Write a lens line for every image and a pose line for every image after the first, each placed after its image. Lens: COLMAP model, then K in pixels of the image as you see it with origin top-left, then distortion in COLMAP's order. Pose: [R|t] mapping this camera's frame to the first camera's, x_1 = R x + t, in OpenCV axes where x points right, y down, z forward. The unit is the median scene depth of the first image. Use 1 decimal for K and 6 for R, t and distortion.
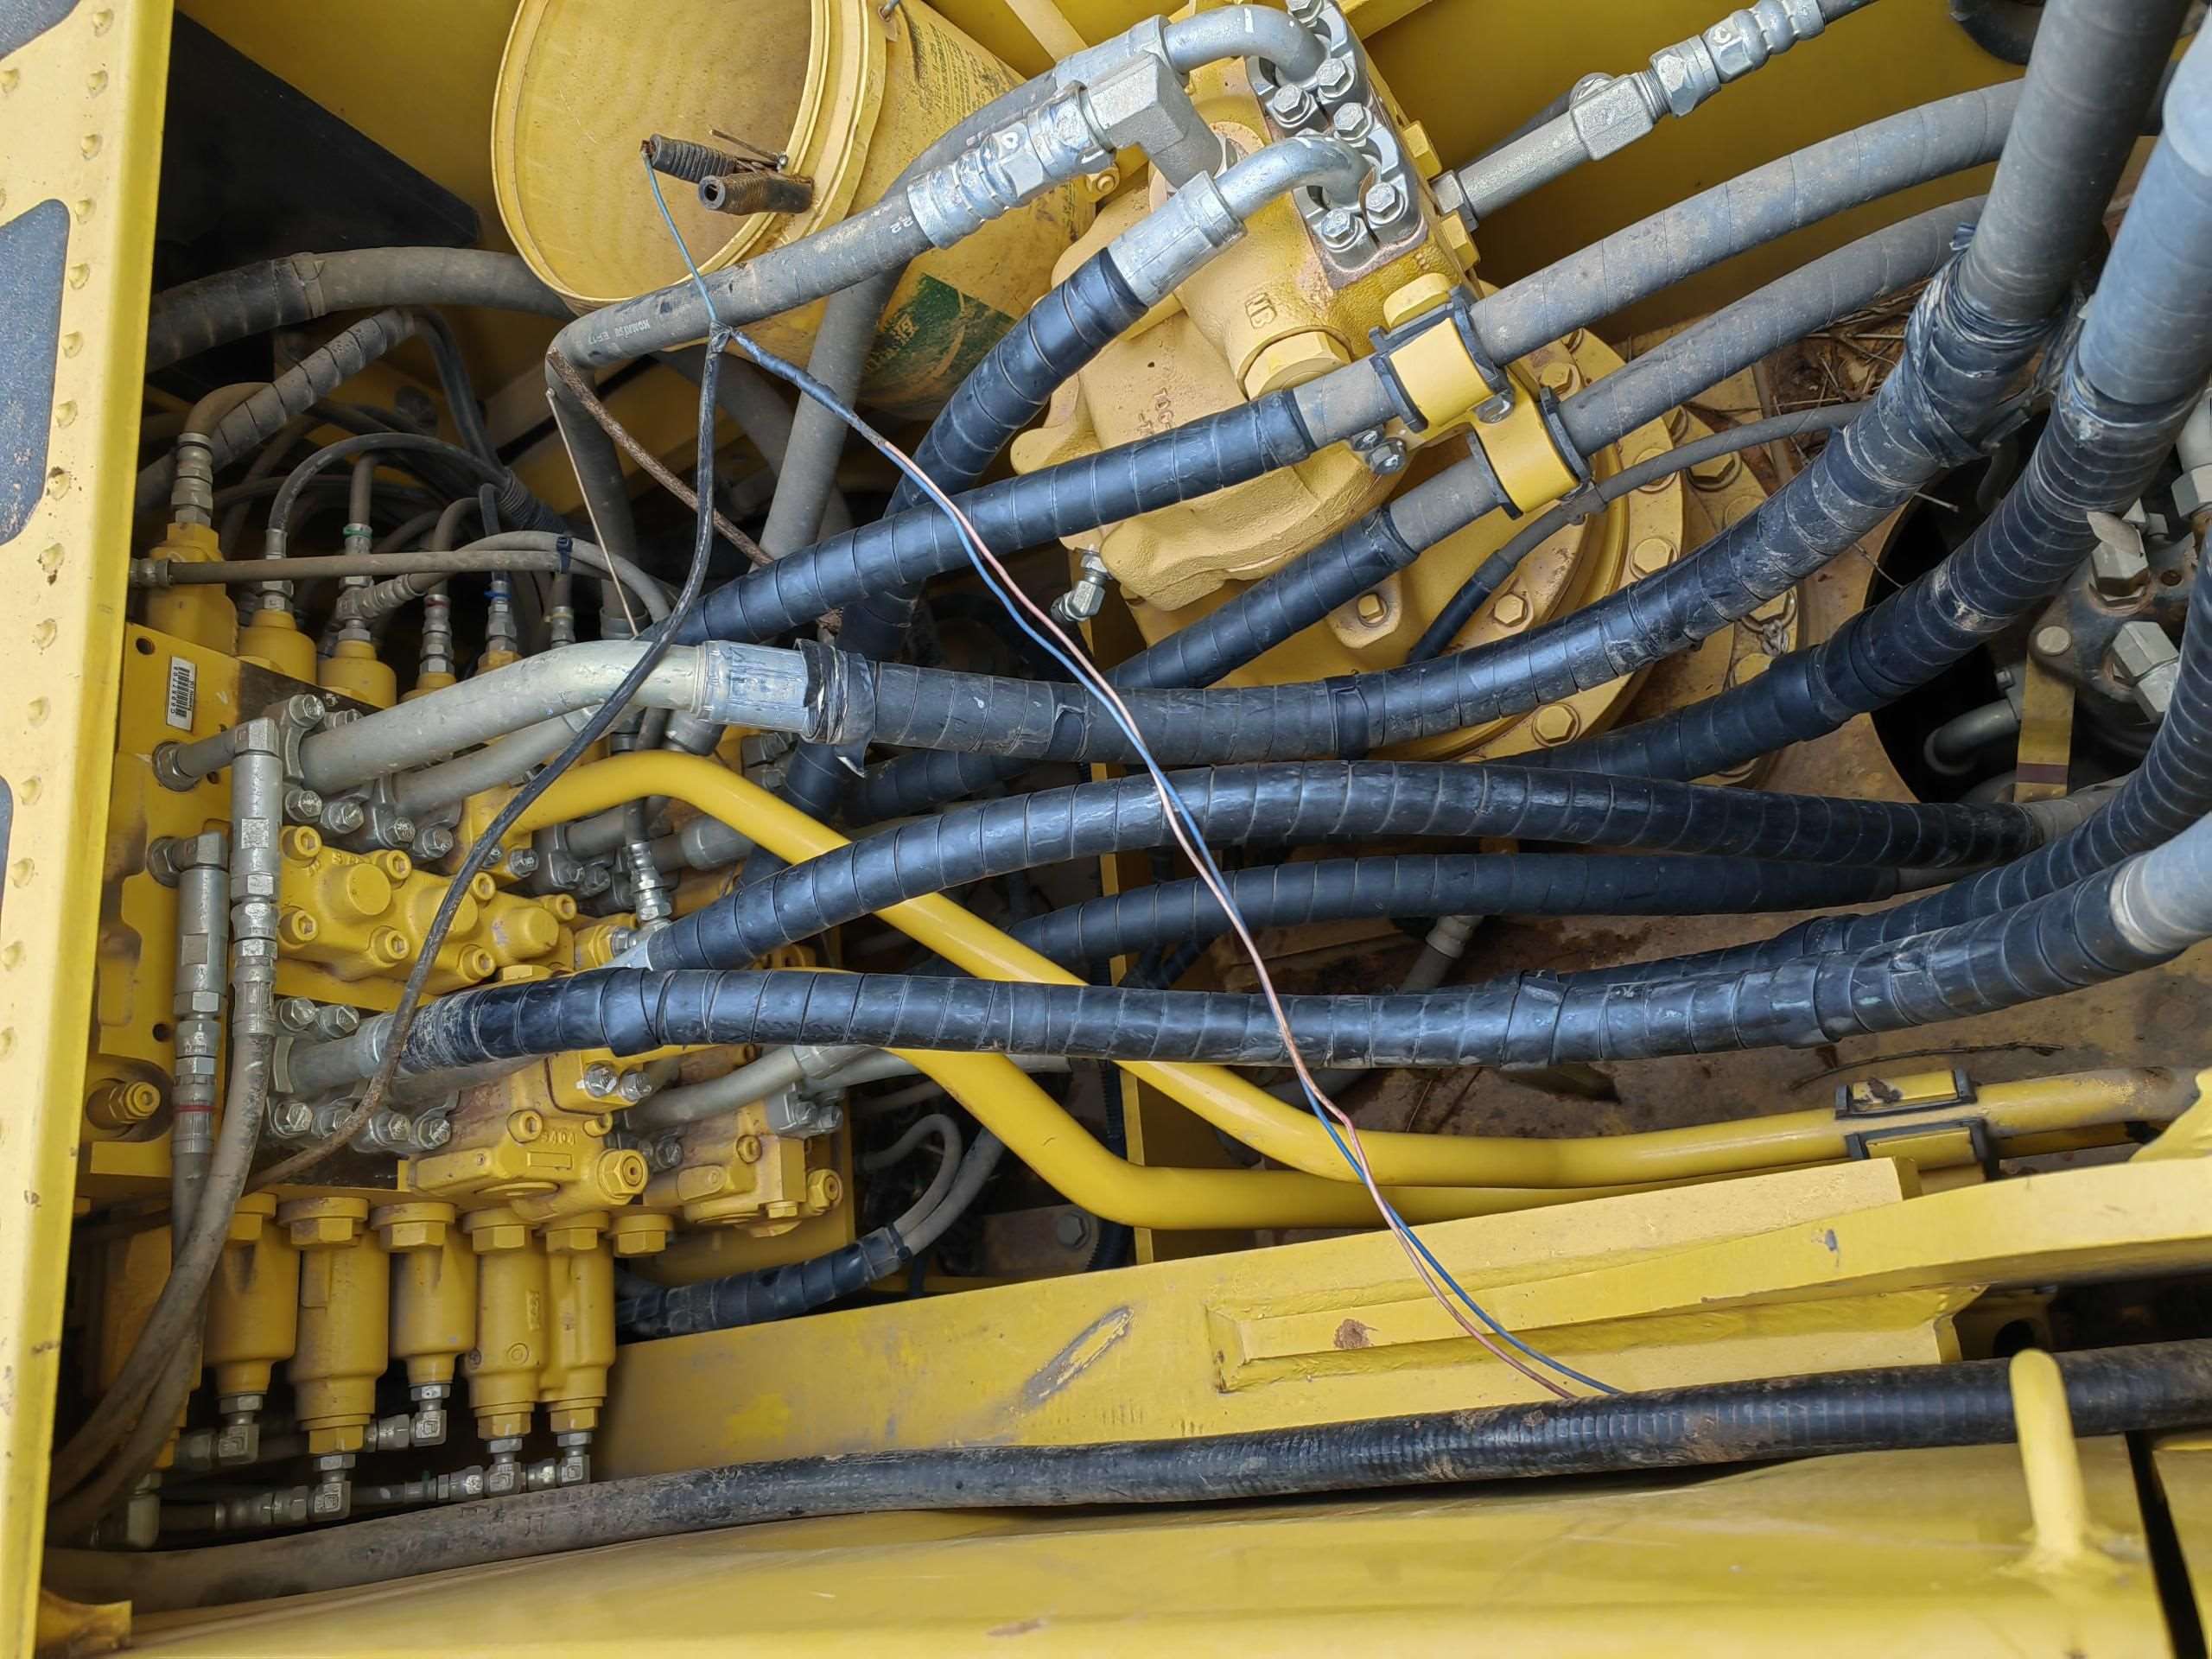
lens RADIAL K [[1952.5, 0, 1104.3], [0, 1952.5, 818.9], [0, 0, 1]] dist [0.053463, -0.004227]
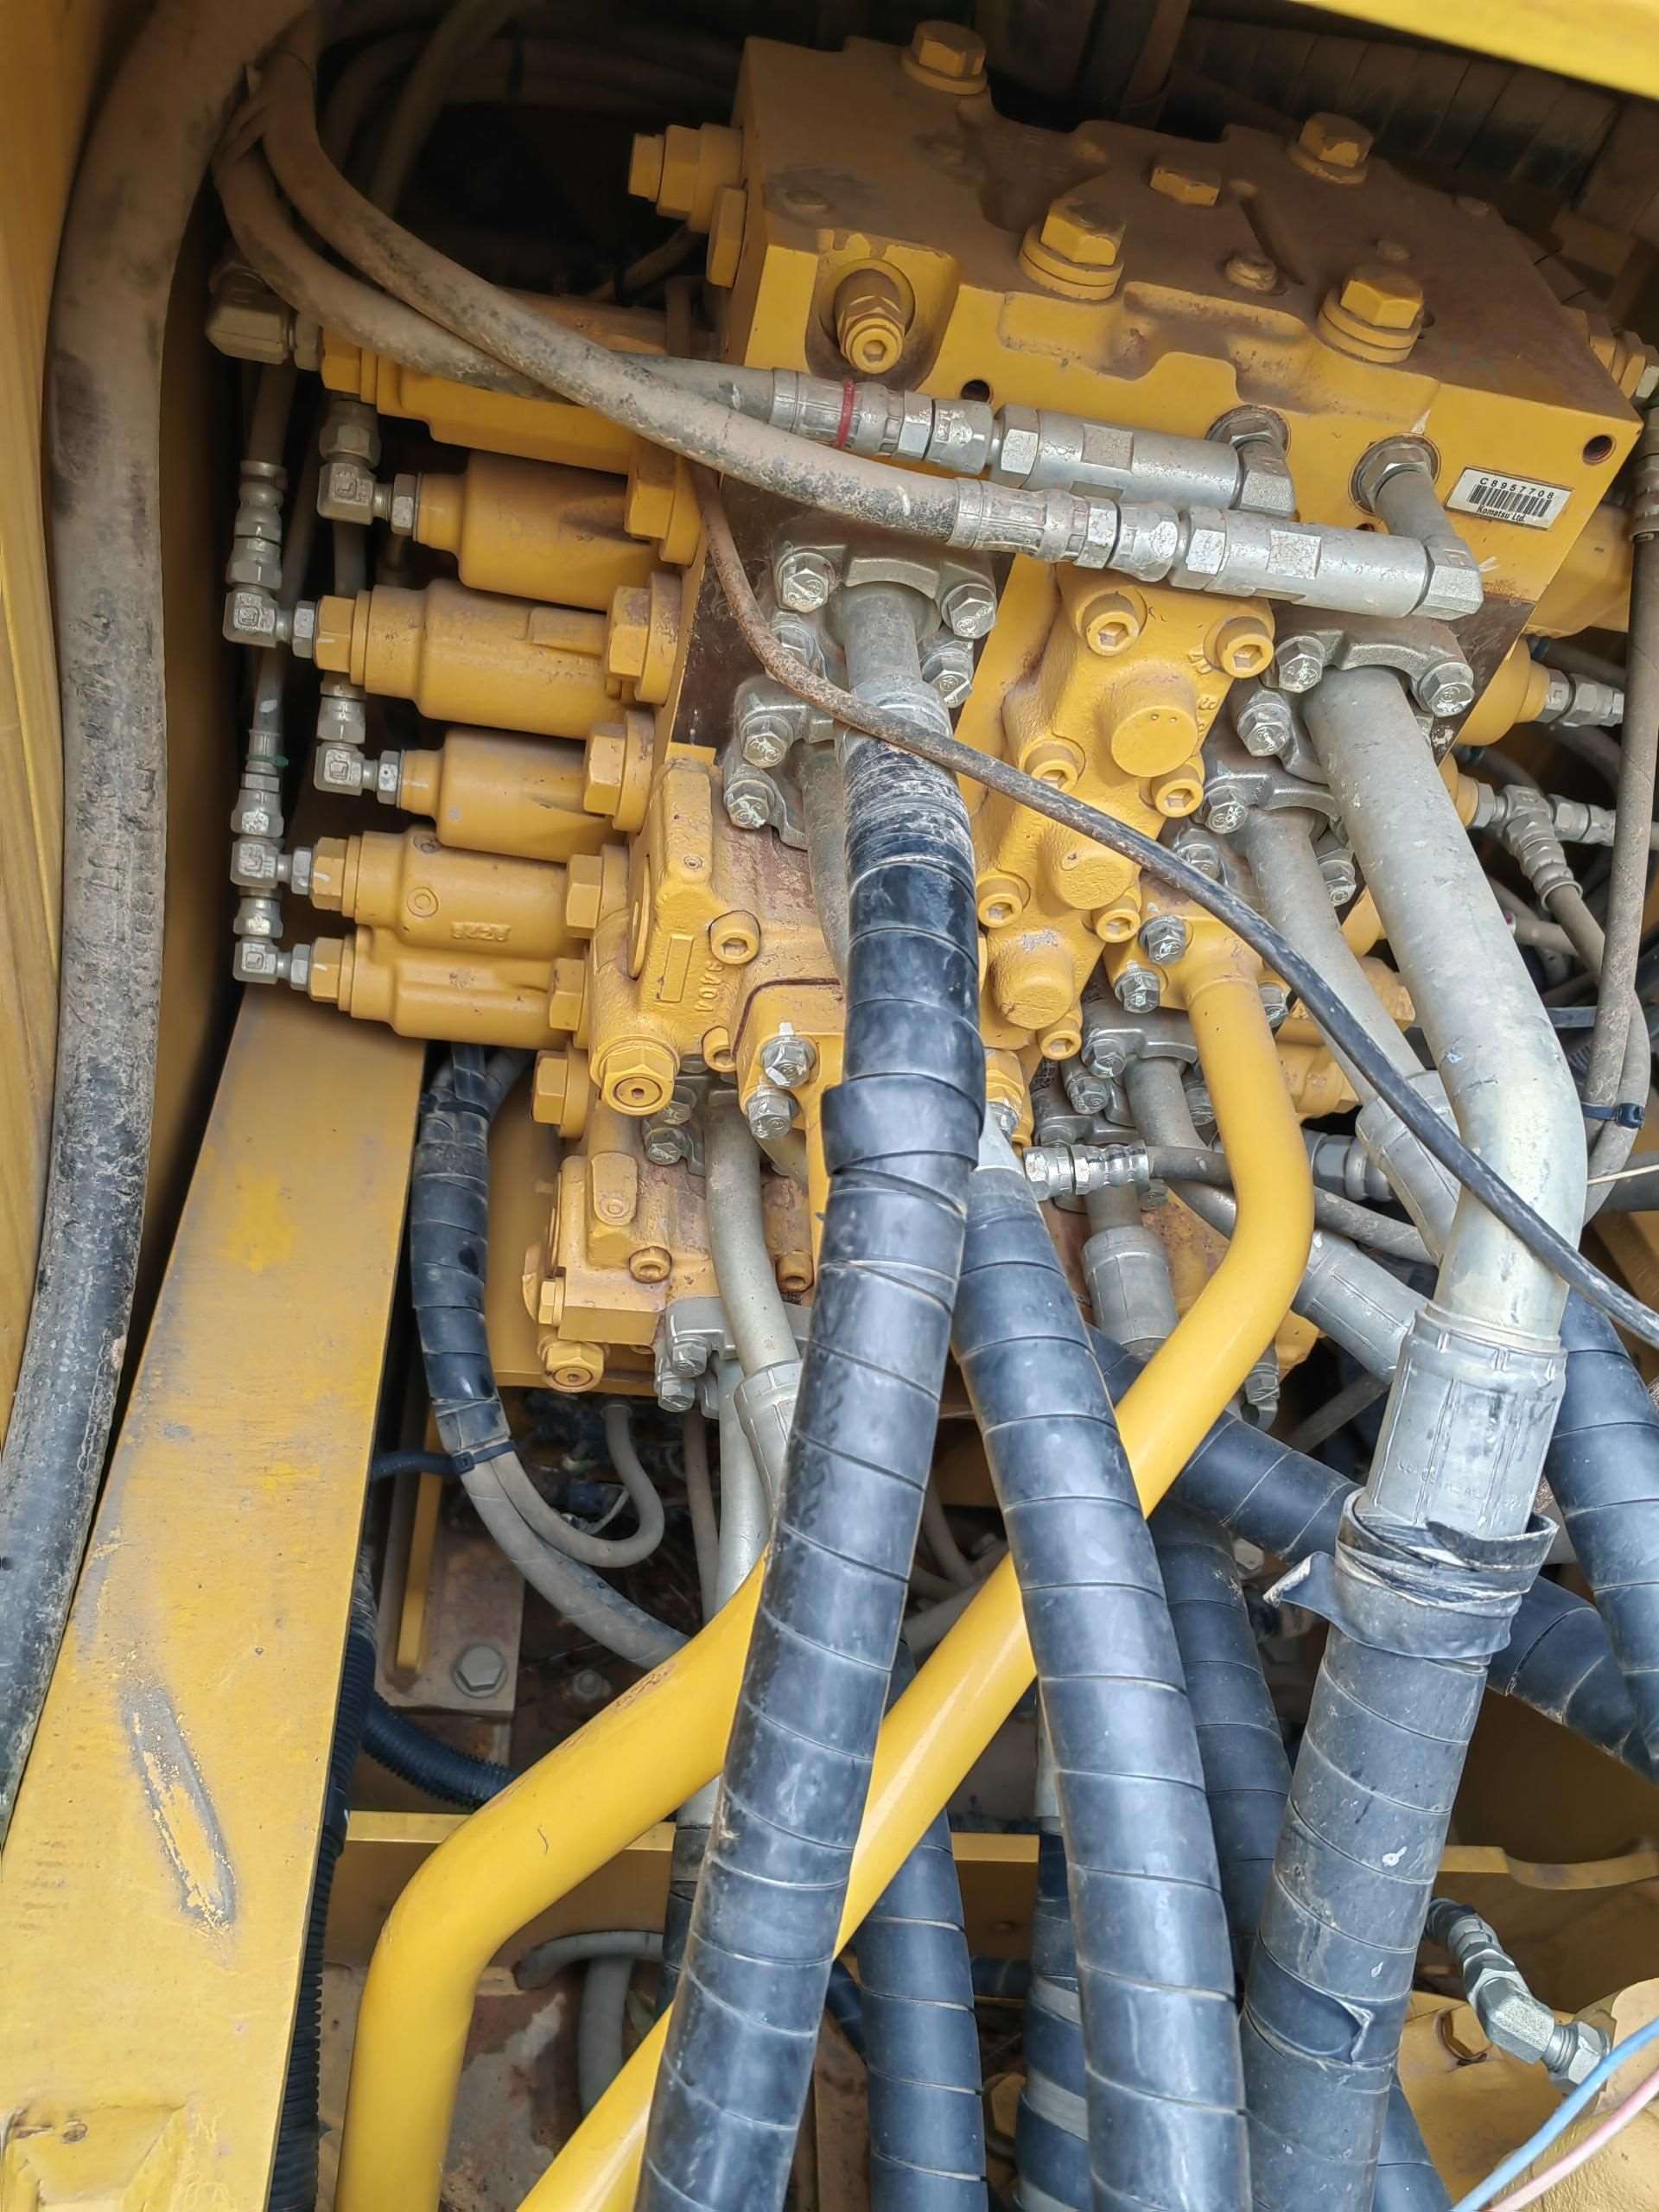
lens RADIAL K [[1746.3, 0, 835.4], [0, 1746.3, 1097.3], [0, 0, 1]] dist [0.017703, -0.003933]
pose [[-0.150601, 0.960677, -0.233277, -0.124276], [-0.986080, -0.129156, 0.104717, 0.061594], [0.070471, 0.245800, 0.966755, 0.489240]]
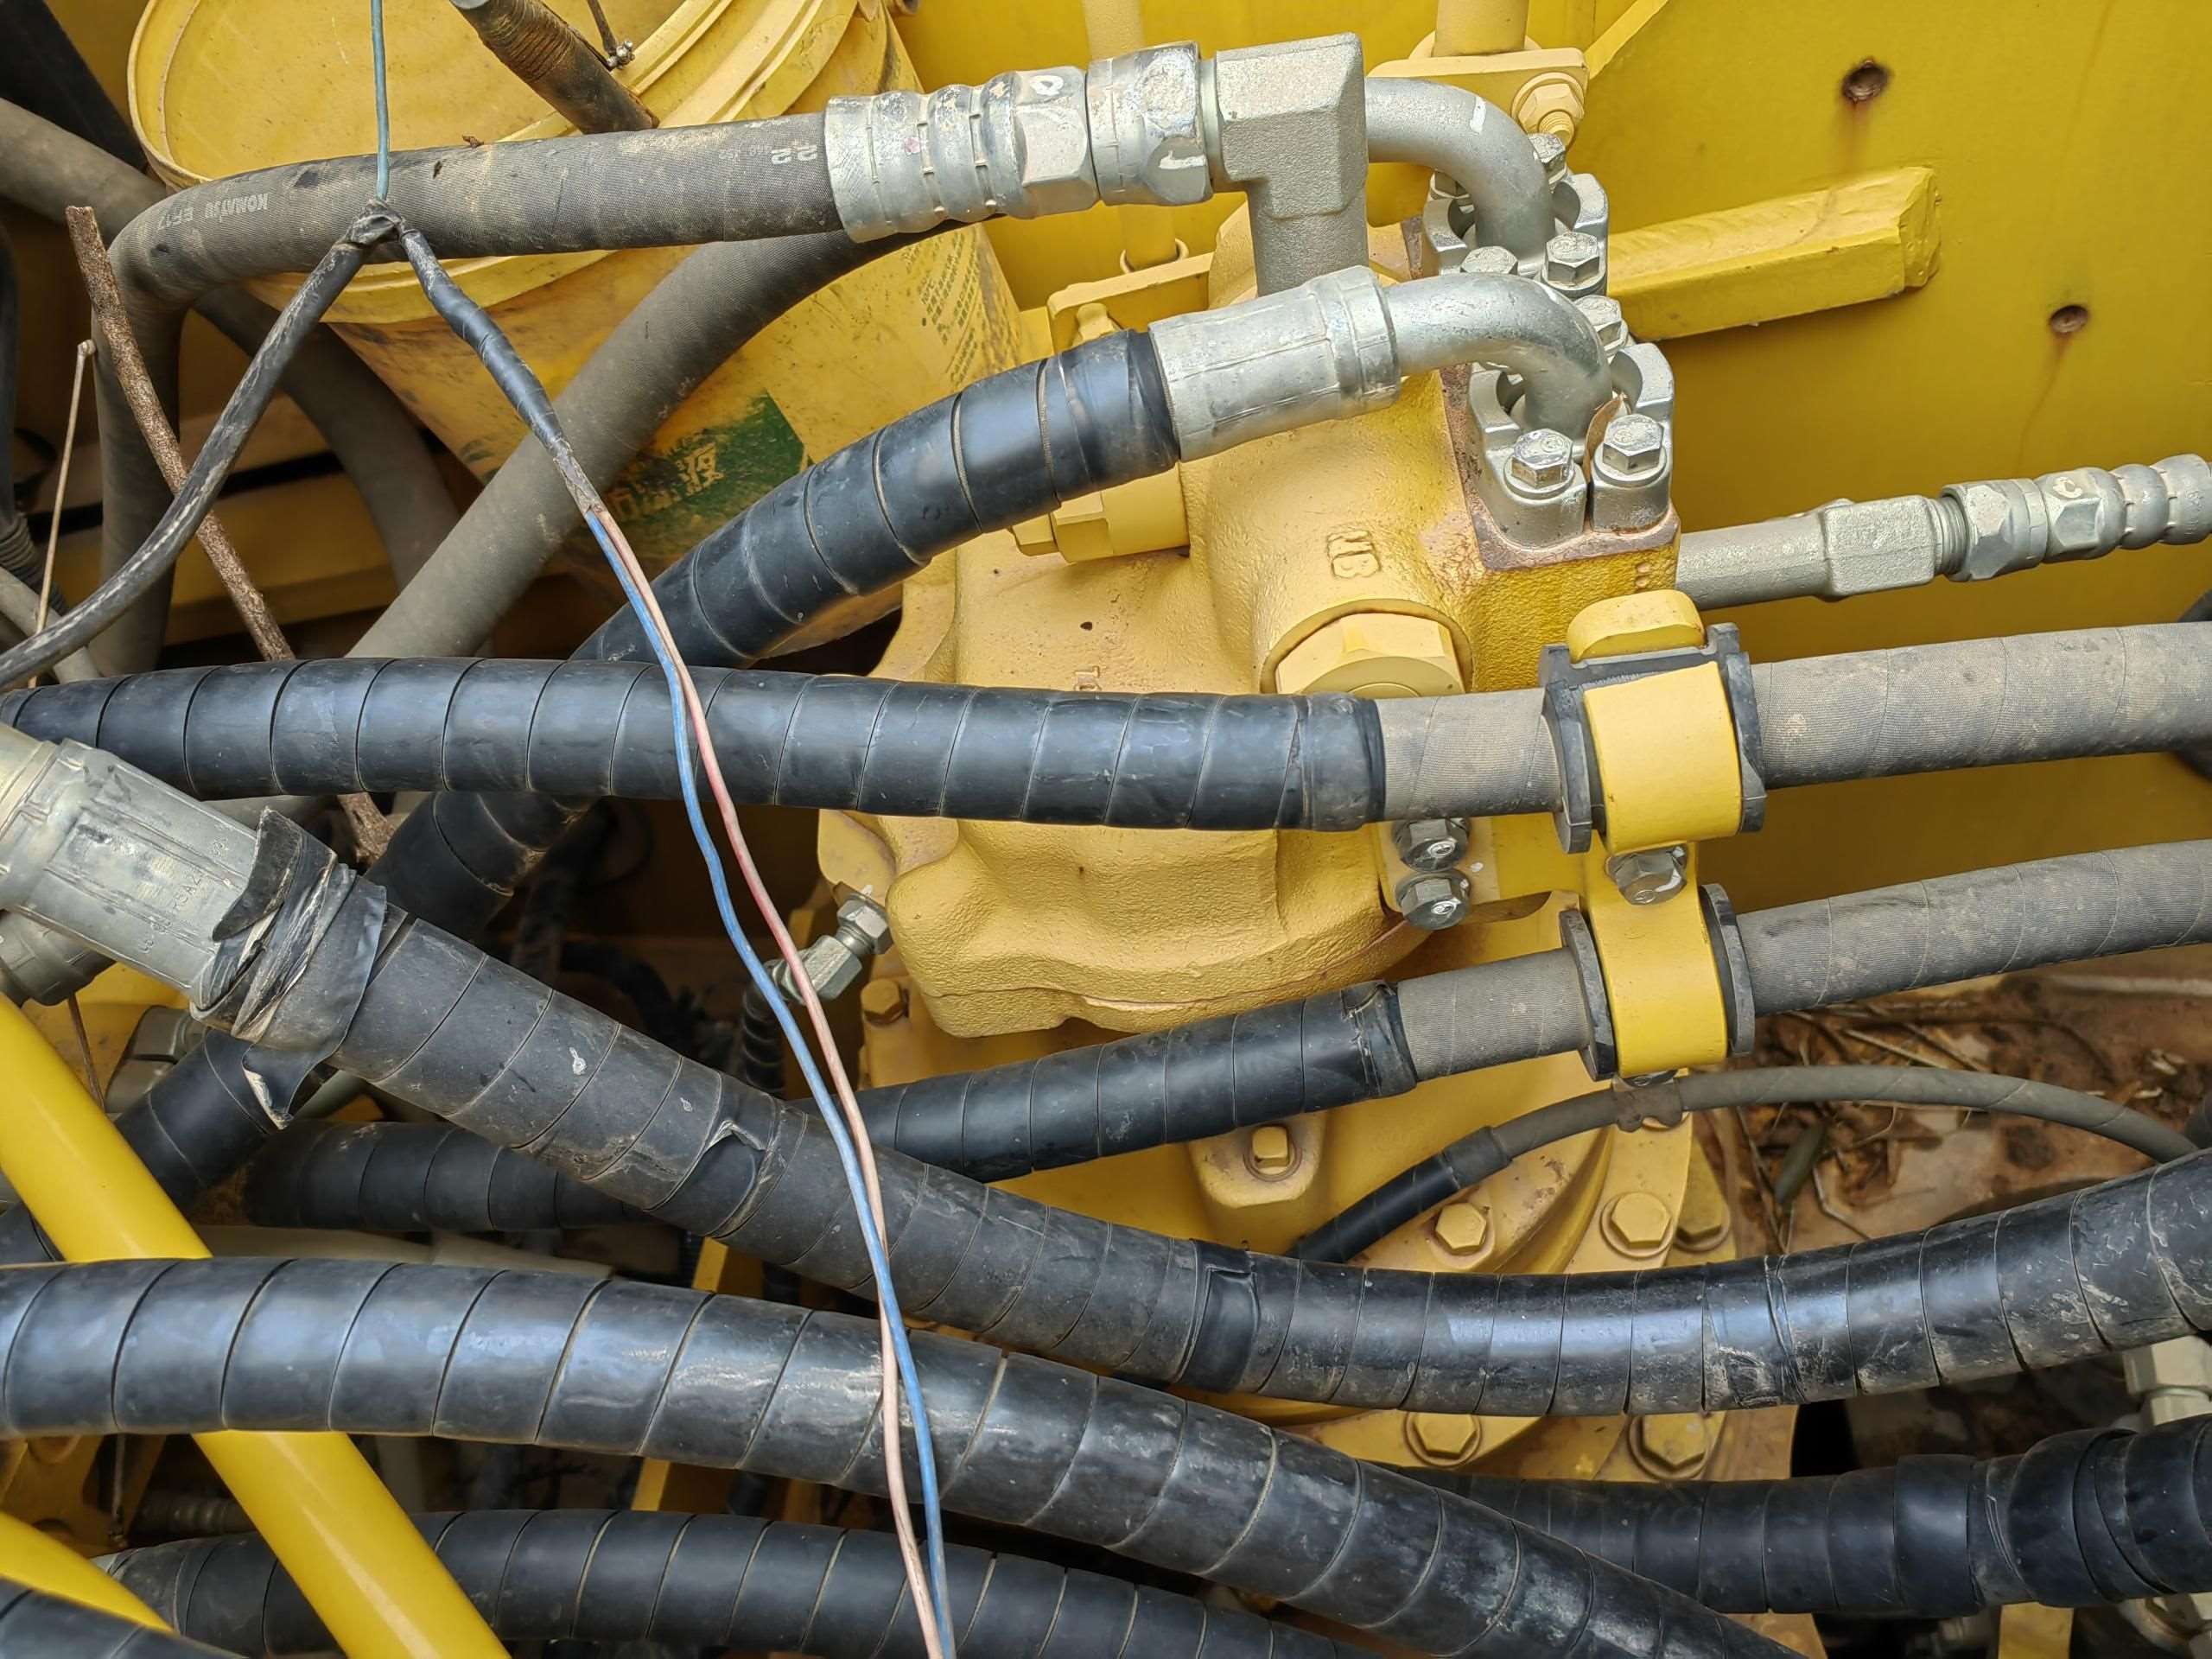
lens RADIAL K [[1746.3, 0, 1100.2], [0, 1746.3, 813.0], [0, 0, 1]] dist [0.017703, -0.003933]
pose [[0.921675, 0.360951, 0.142228, -0.026954], [-0.301922, 0.897554, -0.321308, -0.013254], [-0.243634, 0.253200, 0.936233, 0.525408]]
